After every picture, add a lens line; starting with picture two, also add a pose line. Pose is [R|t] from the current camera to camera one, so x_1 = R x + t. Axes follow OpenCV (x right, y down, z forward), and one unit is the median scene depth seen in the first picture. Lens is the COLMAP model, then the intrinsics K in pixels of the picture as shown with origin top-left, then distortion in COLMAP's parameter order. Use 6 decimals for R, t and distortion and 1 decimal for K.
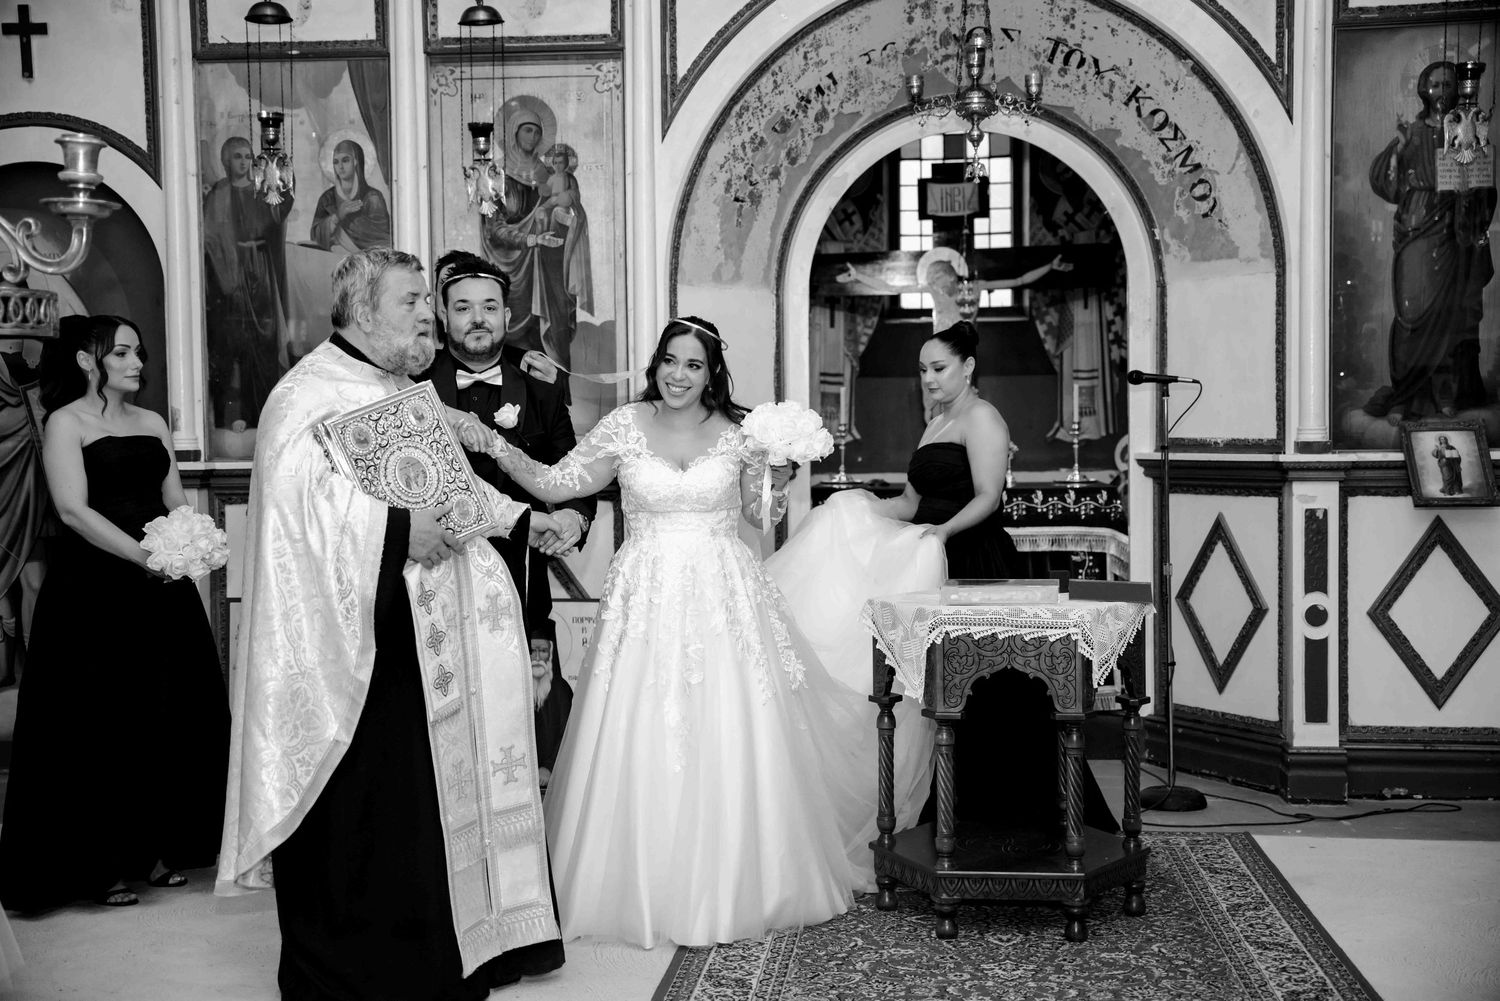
lens RADIAL K [[1938.7, 0, 742.5], [0, 1938.7, 489.6], [0, 0, 1]] dist [0.062524, 0.000000]
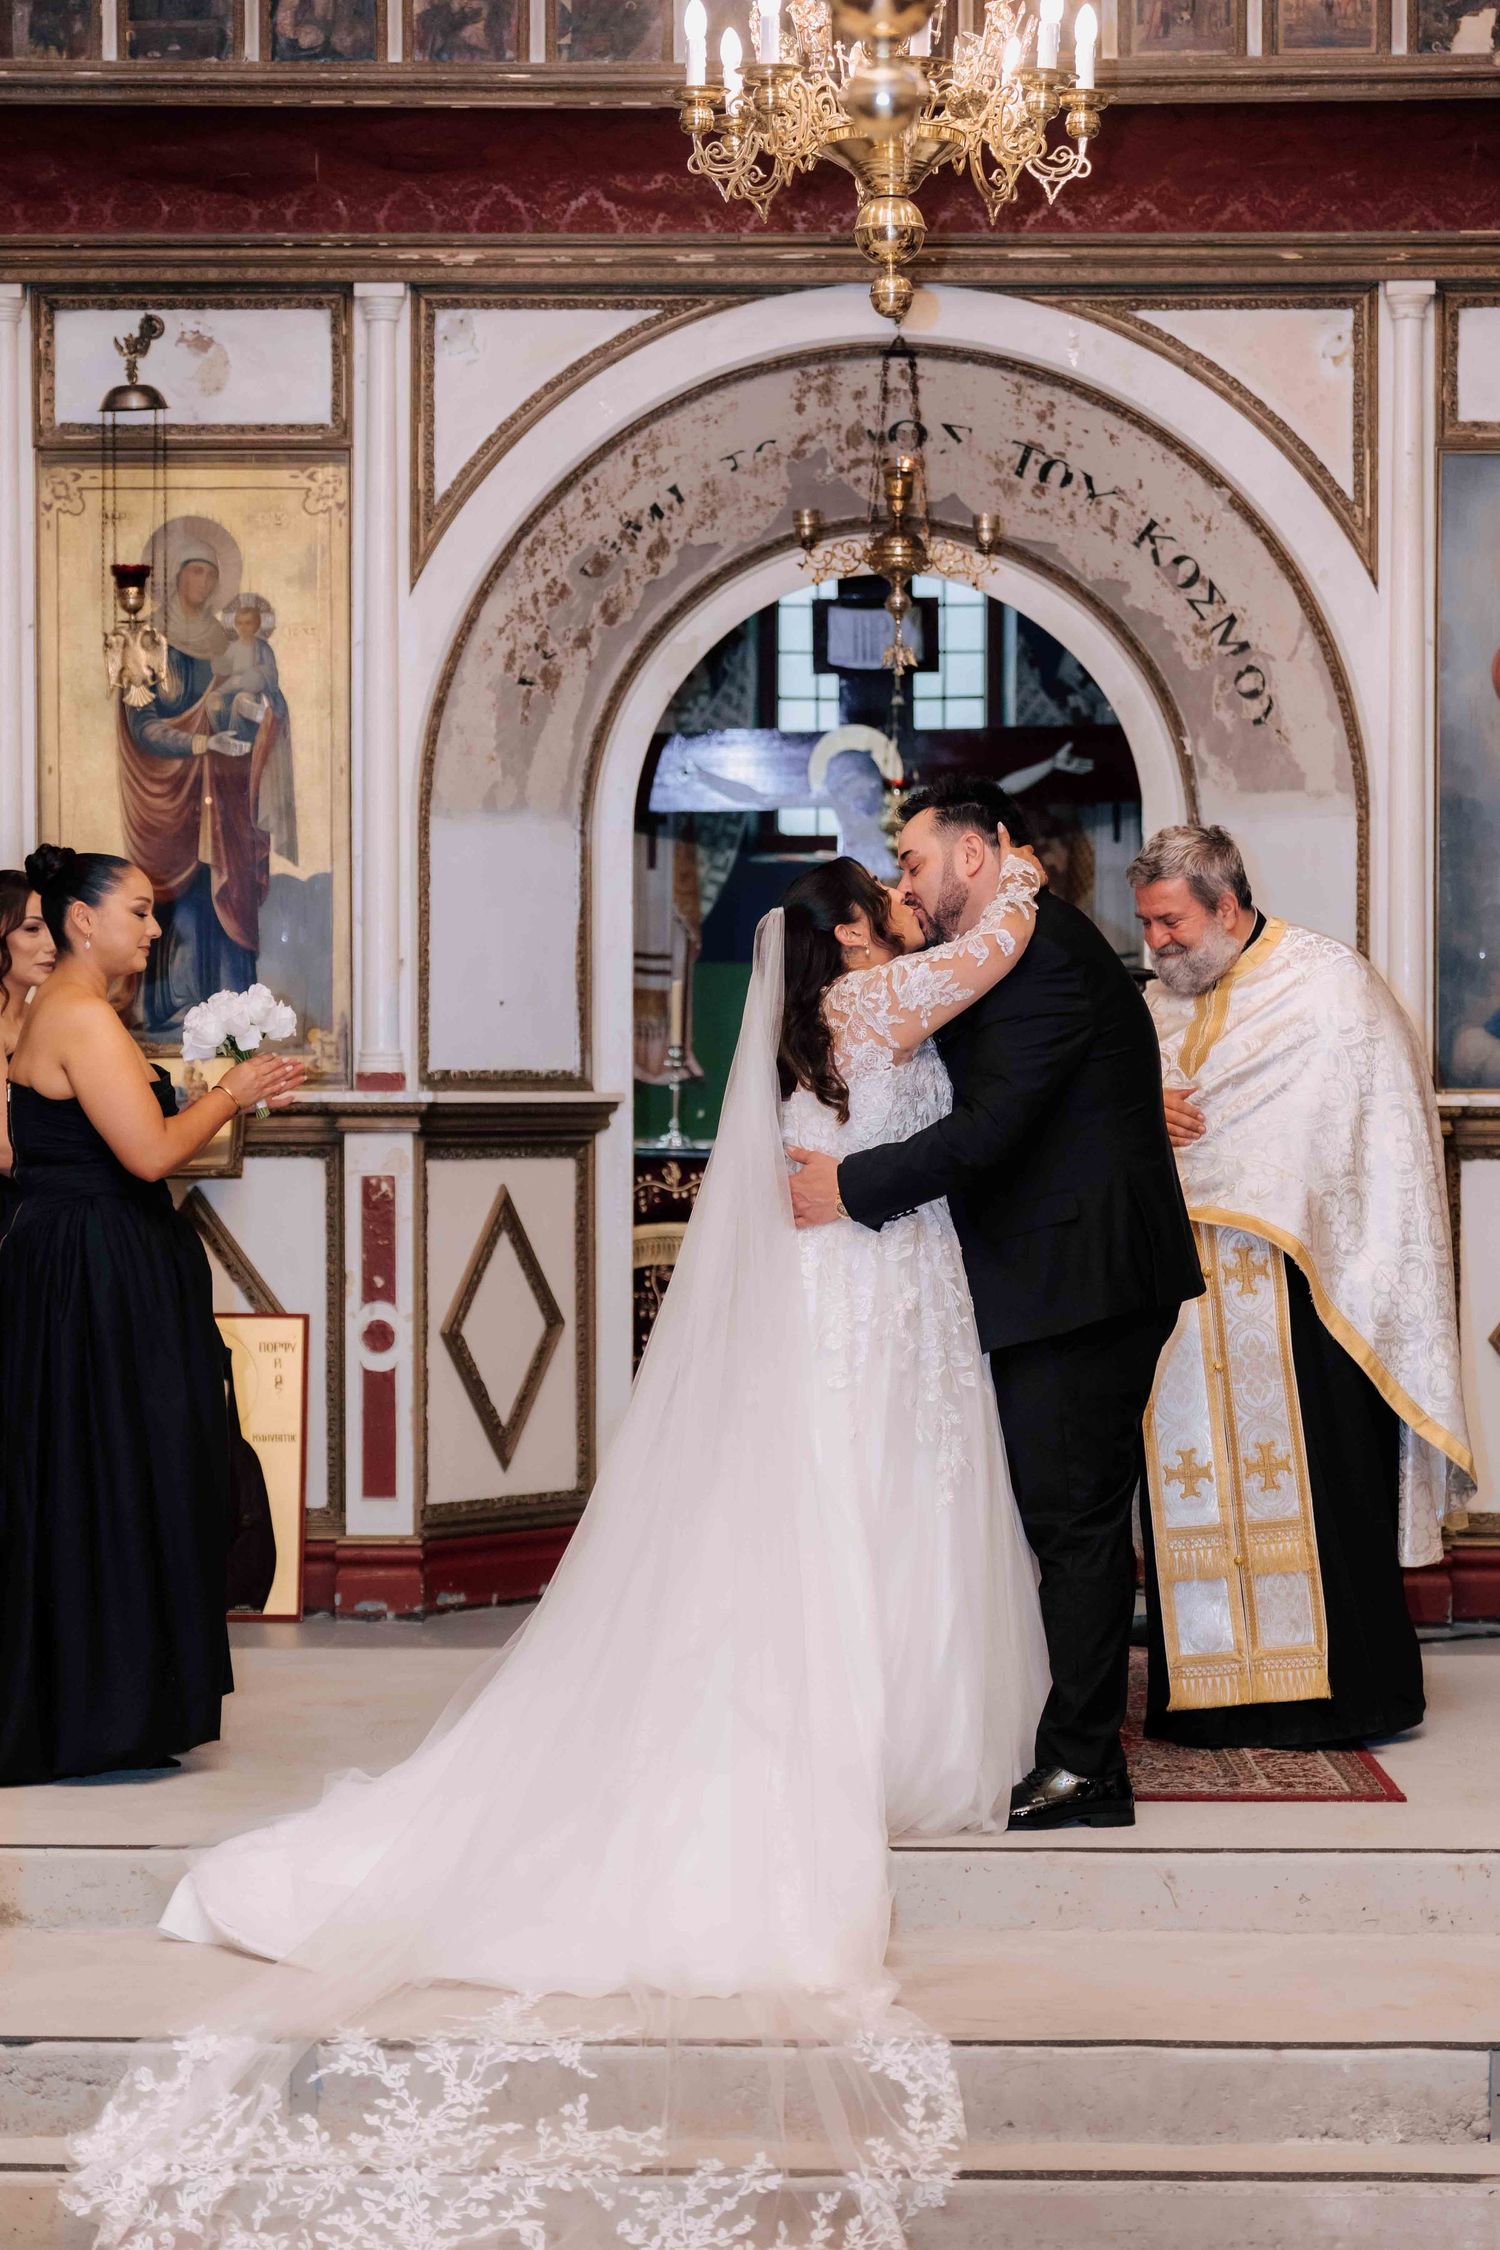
lens RADIAL K [[4459.8, 0, 749.9], [0, 4459.8, 1126.8], [0, 0, 1]] dist [-0.033951, 0.000000]
pose [[0.997012, 0.009748, 0.076630, -0.040050], [-0.008323, 0.999787, -0.018895, 0.021657], [-0.076798, 0.018200, 0.996881, -0.452520]]
